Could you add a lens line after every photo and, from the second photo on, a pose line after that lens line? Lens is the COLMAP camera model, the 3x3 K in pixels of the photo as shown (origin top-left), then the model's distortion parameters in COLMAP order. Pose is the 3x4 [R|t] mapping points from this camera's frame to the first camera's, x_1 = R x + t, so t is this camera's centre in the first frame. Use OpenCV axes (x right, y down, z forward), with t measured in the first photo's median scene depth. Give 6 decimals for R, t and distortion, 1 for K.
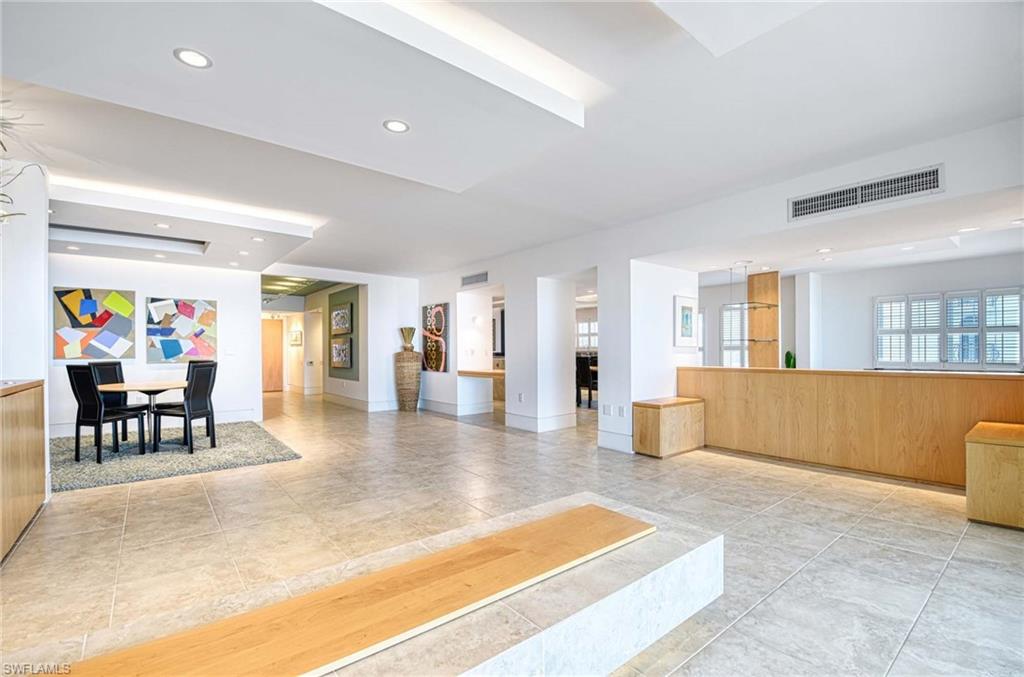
lens RADIAL K [[453.4, 0, 512.0], [0, 453.4, 338.5], [0, 0, 1]] dist [-0.000244, -0.018138]
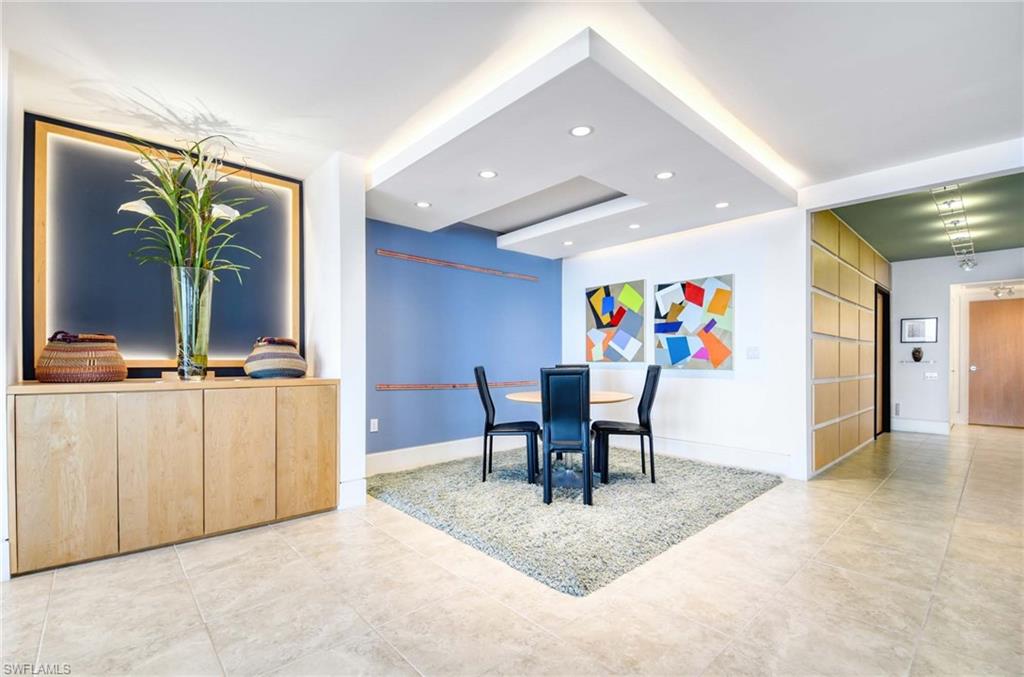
lens RADIAL K [[454.1, 0, 515.4], [0, 454.1, 354.9], [0, 0, 1]] dist [0.001004, -0.007443]
pose [[0.067811, -0.004607, -0.997688, -0.035917], [0.024093, 0.999705, -0.002979, 0.029713], [0.997407, -0.023836, 0.067902, 0.750275]]
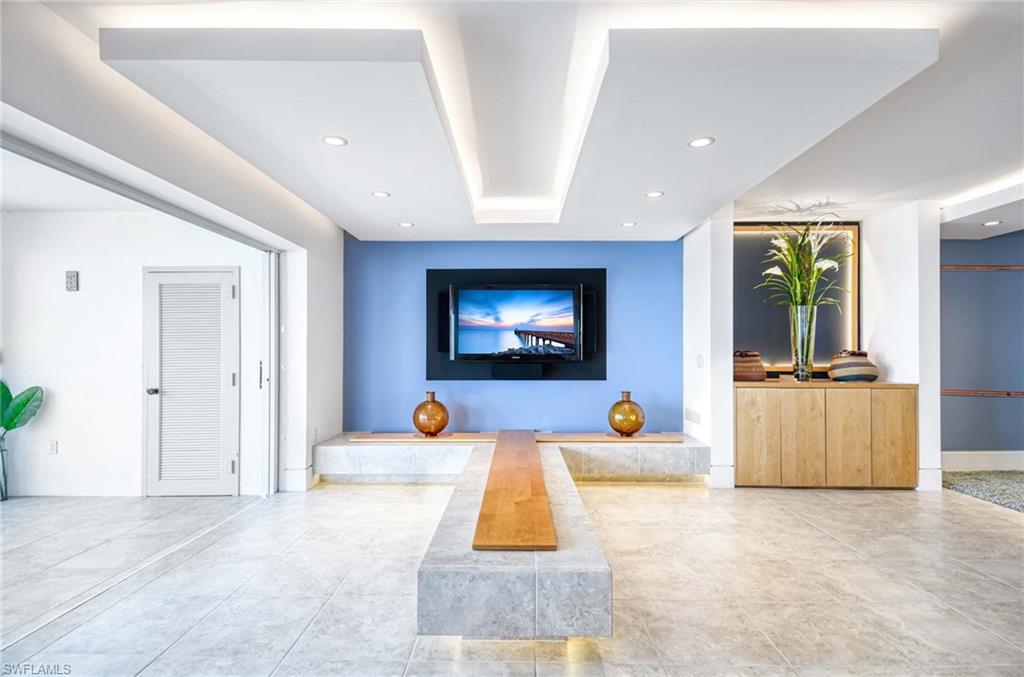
lens RADIAL K [[504.1, 0, 514.3], [0, 504.1, 343.6], [0, 0, 1]] dist [0.001524, -0.000497]
pose [[-0.641796, -0.008136, -0.766832, 0.368934], [0.021010, 0.999382, -0.028188, 0.000056], [0.766588, -0.034202, -0.641228, 0.596282]]
